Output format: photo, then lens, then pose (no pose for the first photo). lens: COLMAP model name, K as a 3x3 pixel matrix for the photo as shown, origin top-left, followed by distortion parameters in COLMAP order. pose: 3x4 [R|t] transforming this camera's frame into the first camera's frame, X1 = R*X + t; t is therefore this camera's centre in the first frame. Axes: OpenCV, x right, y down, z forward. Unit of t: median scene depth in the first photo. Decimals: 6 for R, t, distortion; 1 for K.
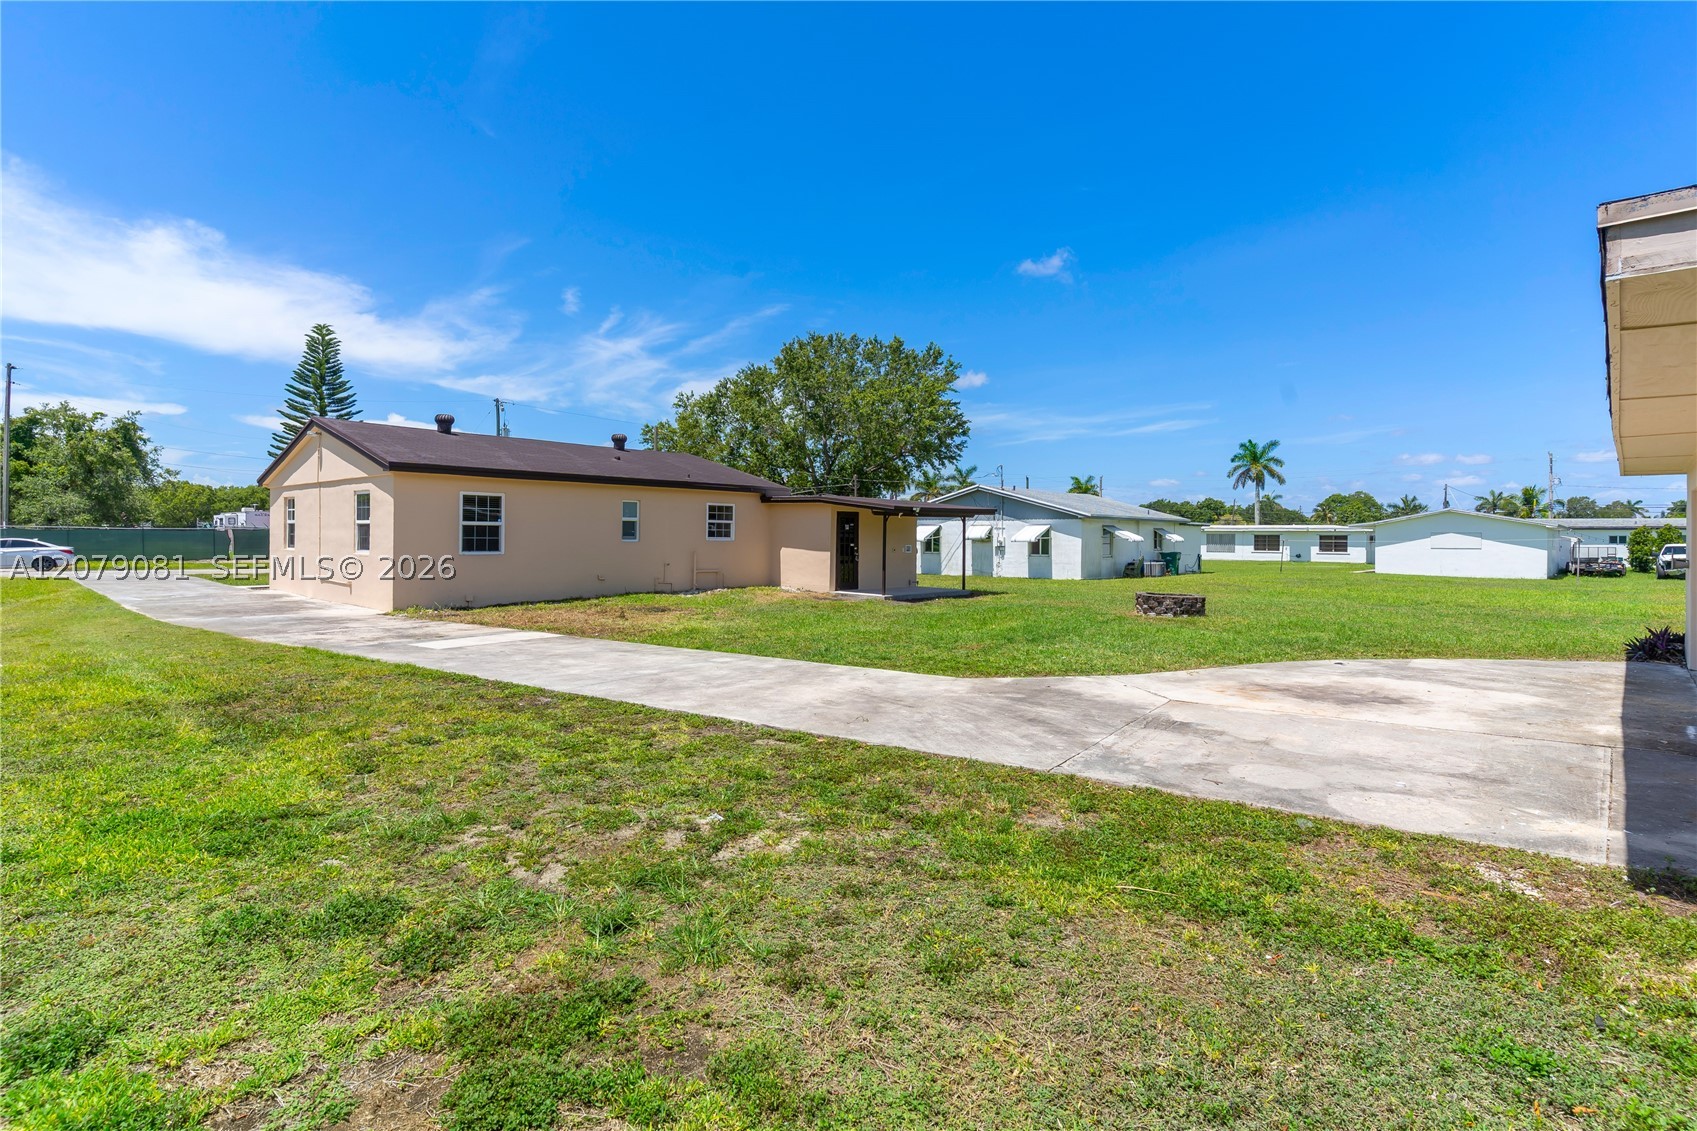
lens RADIAL K [[875.2, 0, 845.1], [0, 875.2, 556.5], [0, 0, 1]] dist [0.018272, -0.001643]
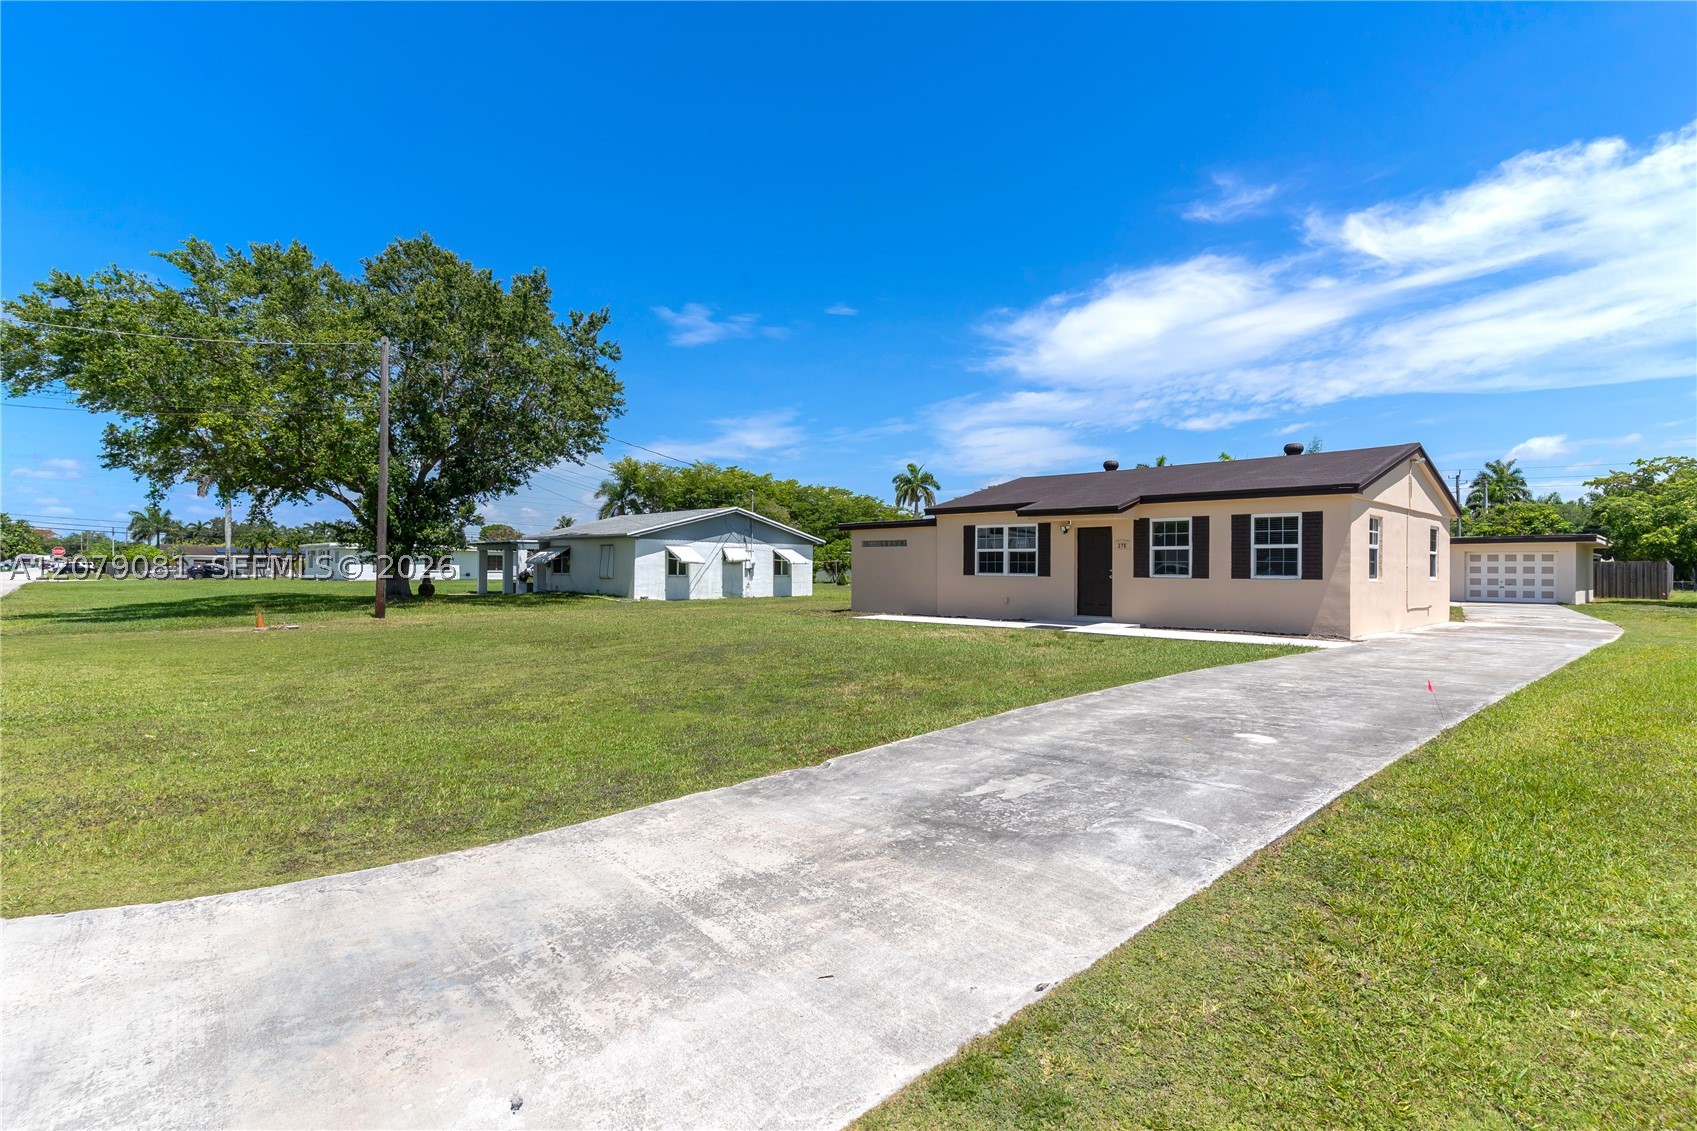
lens RADIAL K [[875.2, 0, 832.9], [0, 875.2, 551.7], [0, 0, 1]] dist [0.018272, -0.001643]
pose [[0.049217, 0.014415, 0.998684, -0.907611], [0.007828, 0.999860, -0.014818, -0.015881], [-0.998757, 0.008547, 0.049098, 0.898808]]
